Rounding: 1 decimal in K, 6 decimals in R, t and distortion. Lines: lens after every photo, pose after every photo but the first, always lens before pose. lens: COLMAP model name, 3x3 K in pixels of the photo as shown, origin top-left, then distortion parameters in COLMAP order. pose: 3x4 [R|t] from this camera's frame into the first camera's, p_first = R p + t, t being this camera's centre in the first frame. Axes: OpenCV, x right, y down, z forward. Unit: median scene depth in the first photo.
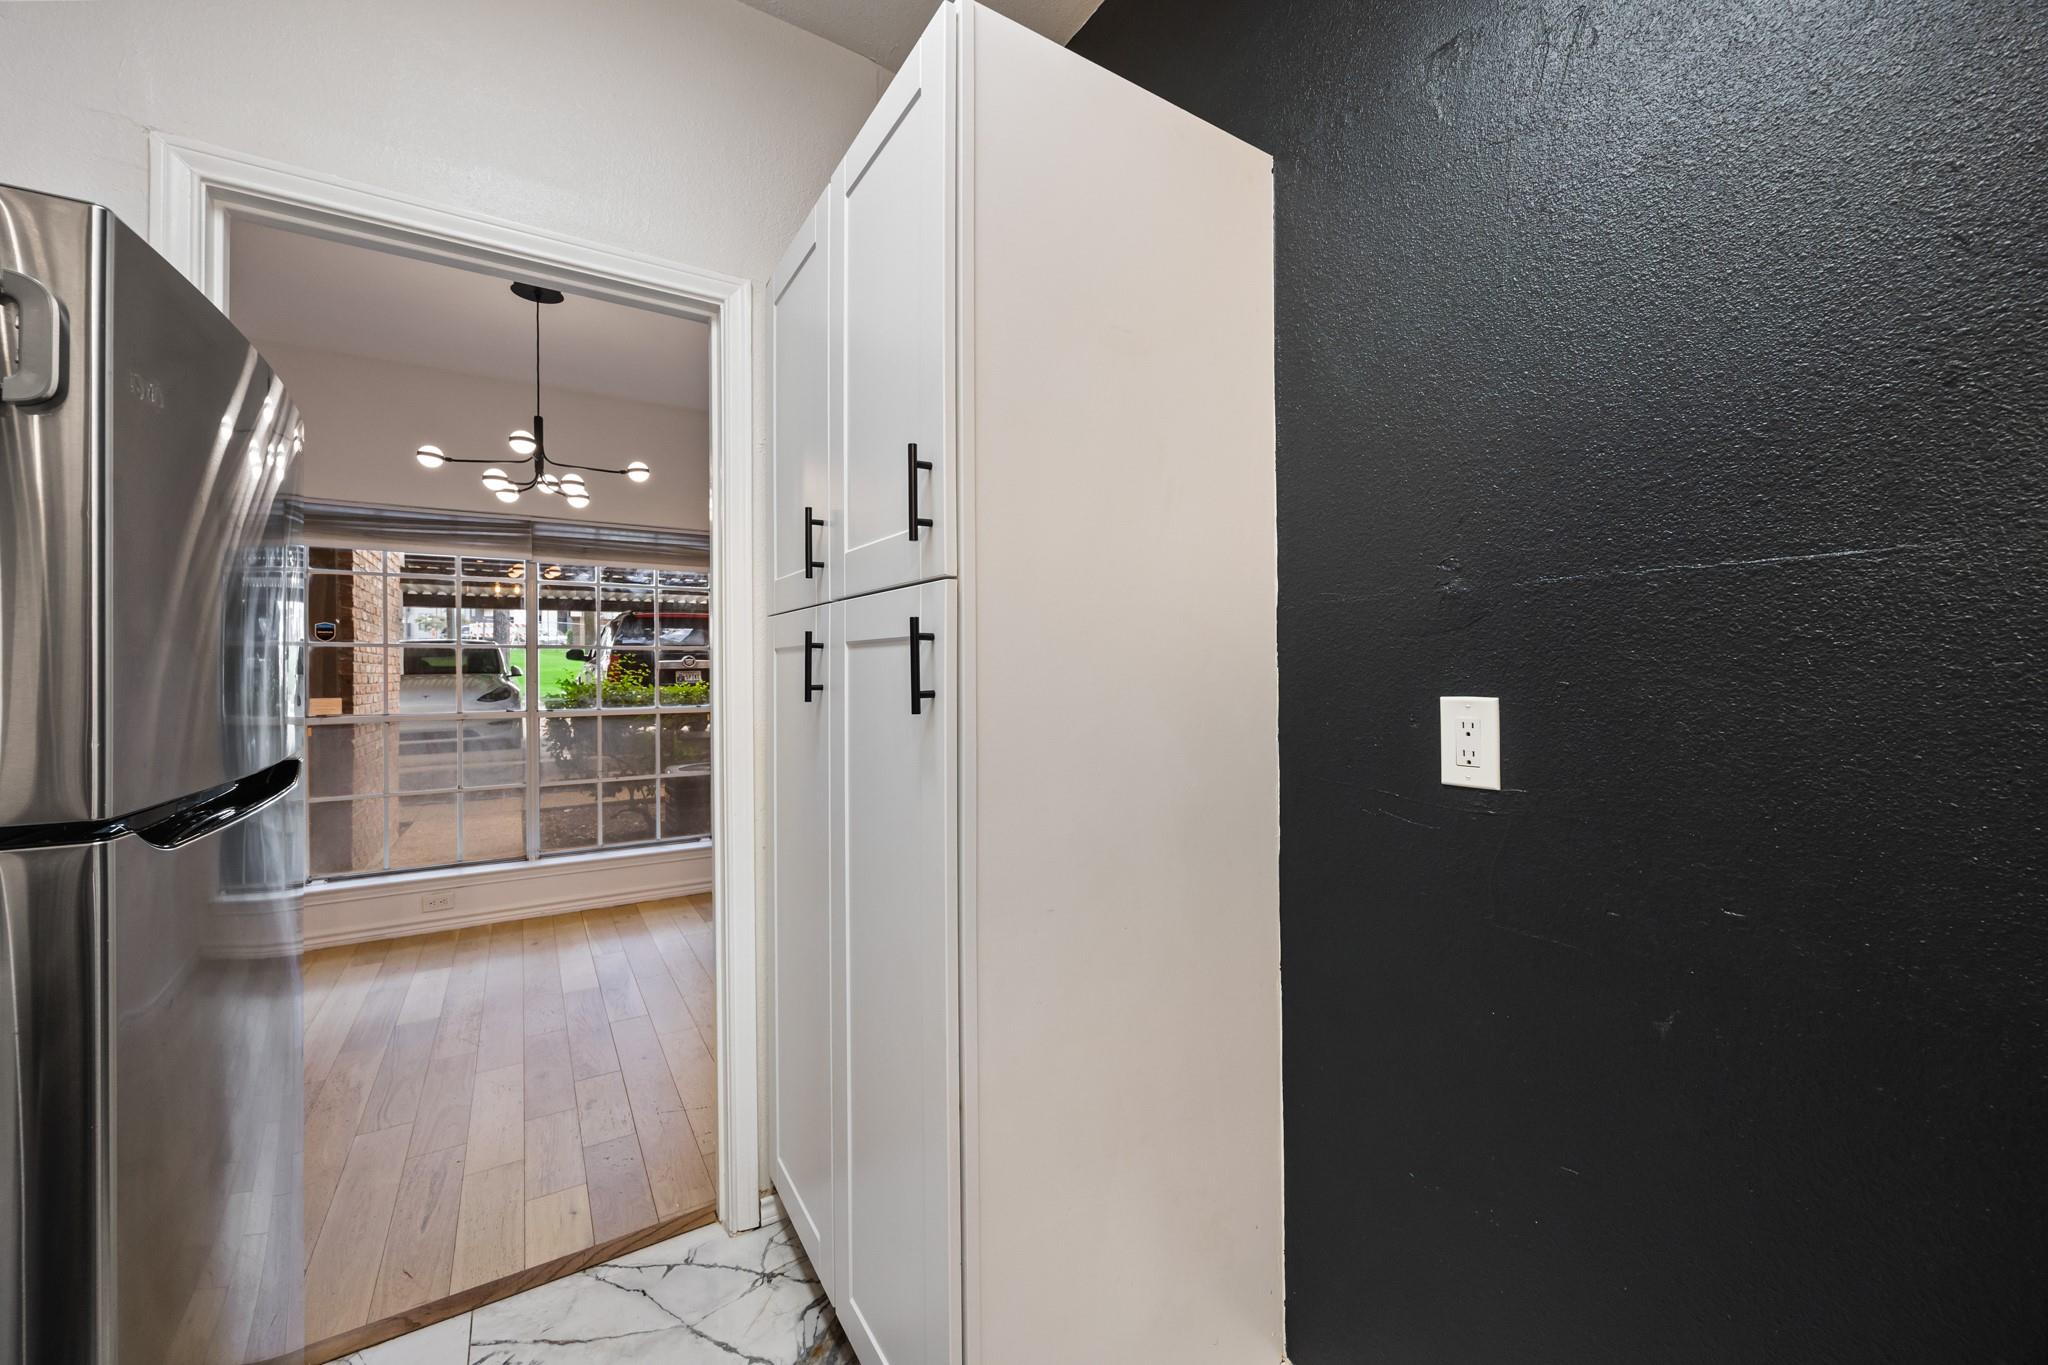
lens RADIAL K [[798.9, 0, 1037.3], [0, 798.9, 666.1], [0, 0, 1]] dist [0.002057, 0.000267]
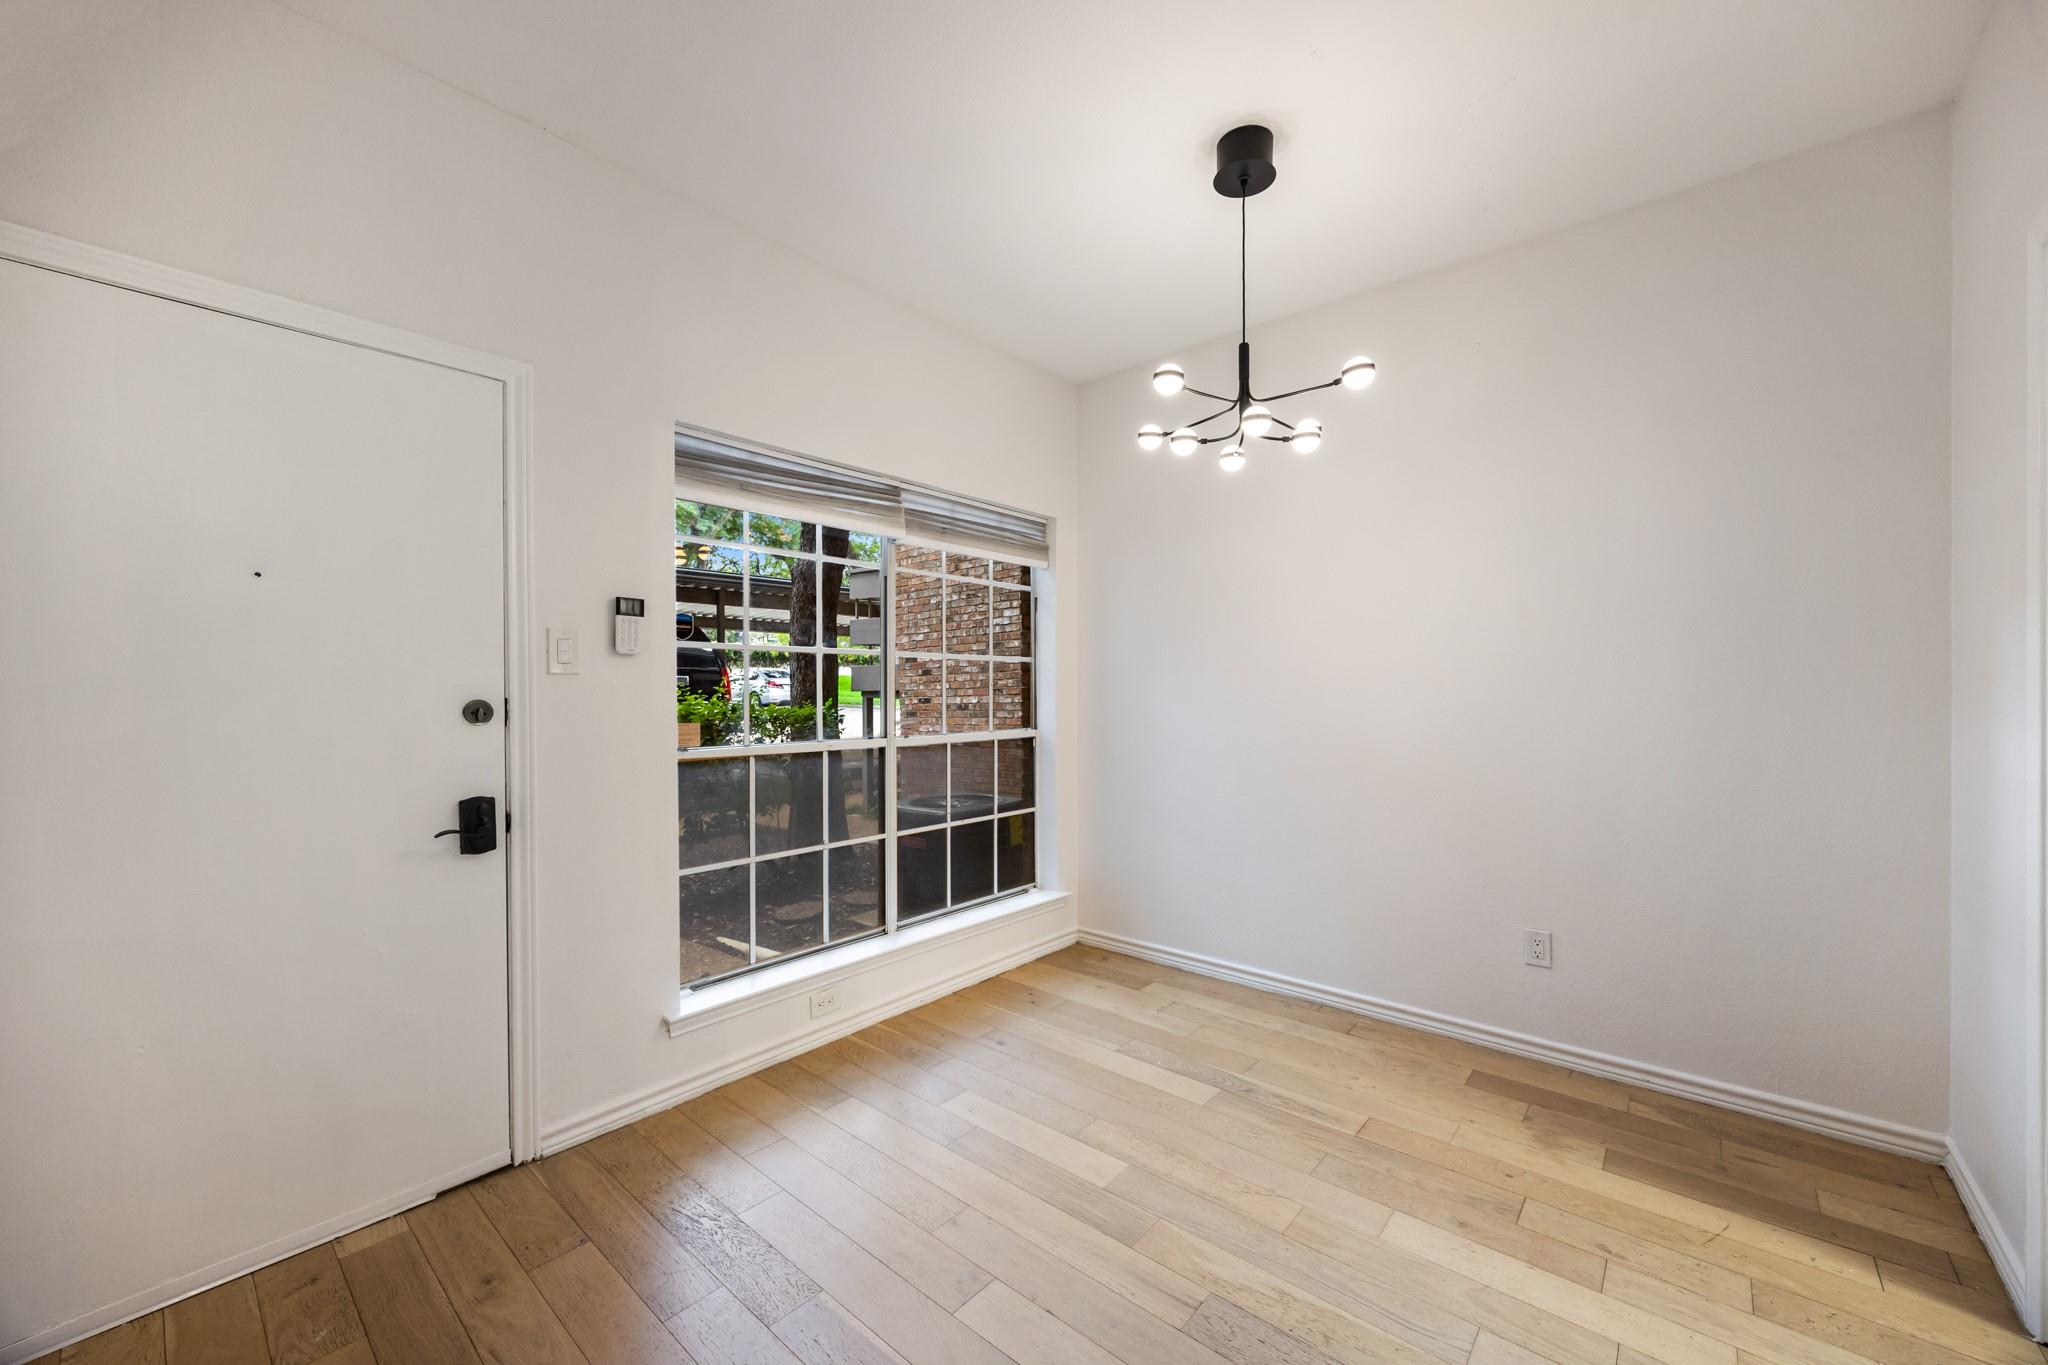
lens RADIAL K [[779.4, 0, 1036.7], [0, 779.4, 690.5], [0, 0, 1]] dist [-0.000613, 0.000110]
pose [[0.956373, 0.004811, 0.292109, -1.061127], [-0.005657, 0.999982, 0.002053, 0.013905], [-0.292094, -0.003616, 0.956383, 0.370523]]
